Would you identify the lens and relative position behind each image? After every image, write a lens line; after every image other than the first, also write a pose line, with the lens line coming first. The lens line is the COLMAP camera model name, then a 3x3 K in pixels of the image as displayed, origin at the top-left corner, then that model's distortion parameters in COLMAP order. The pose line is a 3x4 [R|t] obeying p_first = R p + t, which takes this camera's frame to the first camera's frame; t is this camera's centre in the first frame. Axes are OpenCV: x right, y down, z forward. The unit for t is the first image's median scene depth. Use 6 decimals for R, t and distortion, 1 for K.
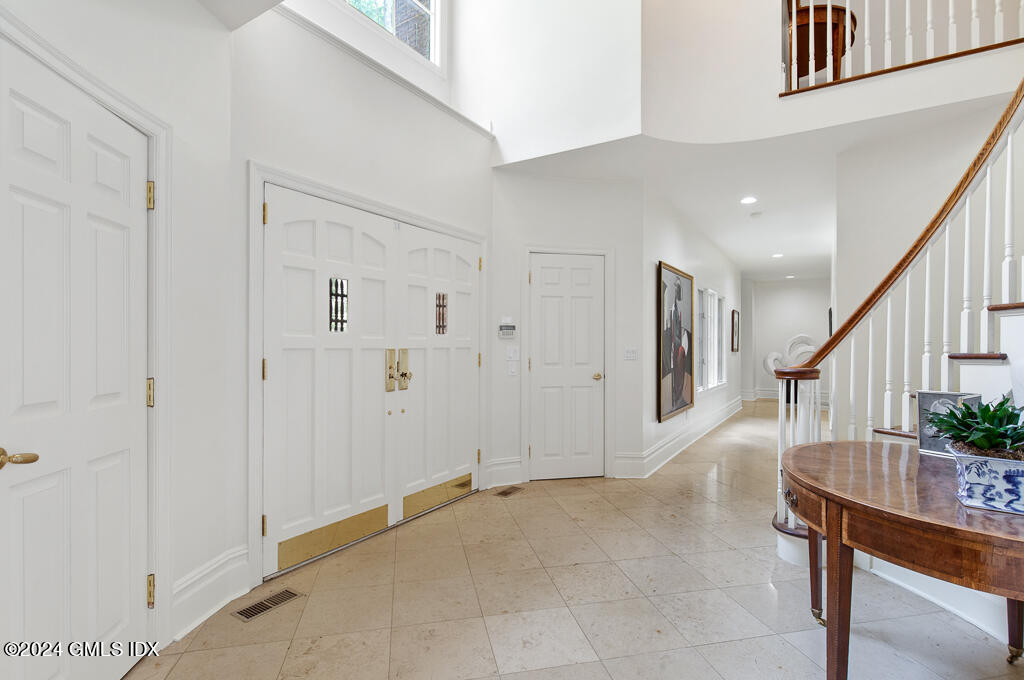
lens RADIAL K [[498.1, 0, 508.9], [0, 498.1, 344.8], [0, 0, 1]] dist [0.000143, 0.000082]
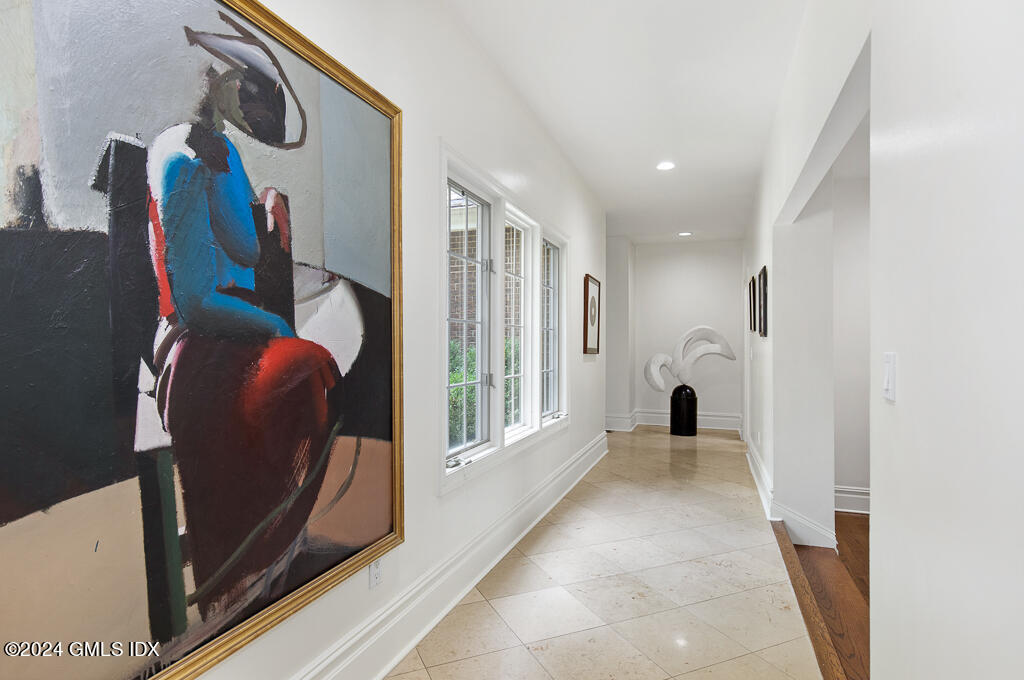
lens RADIAL K [[557.6, 0, 511.9], [0, 557.6, 342.3], [0, 0, 1]] dist [0.003570, 0.000313]
pose [[0.975539, 0.001030, 0.219825, 0.352872], [-0.000265, 0.999994, -0.003509, 0.004888], [-0.219827, 0.003365, 0.975533, 0.641596]]
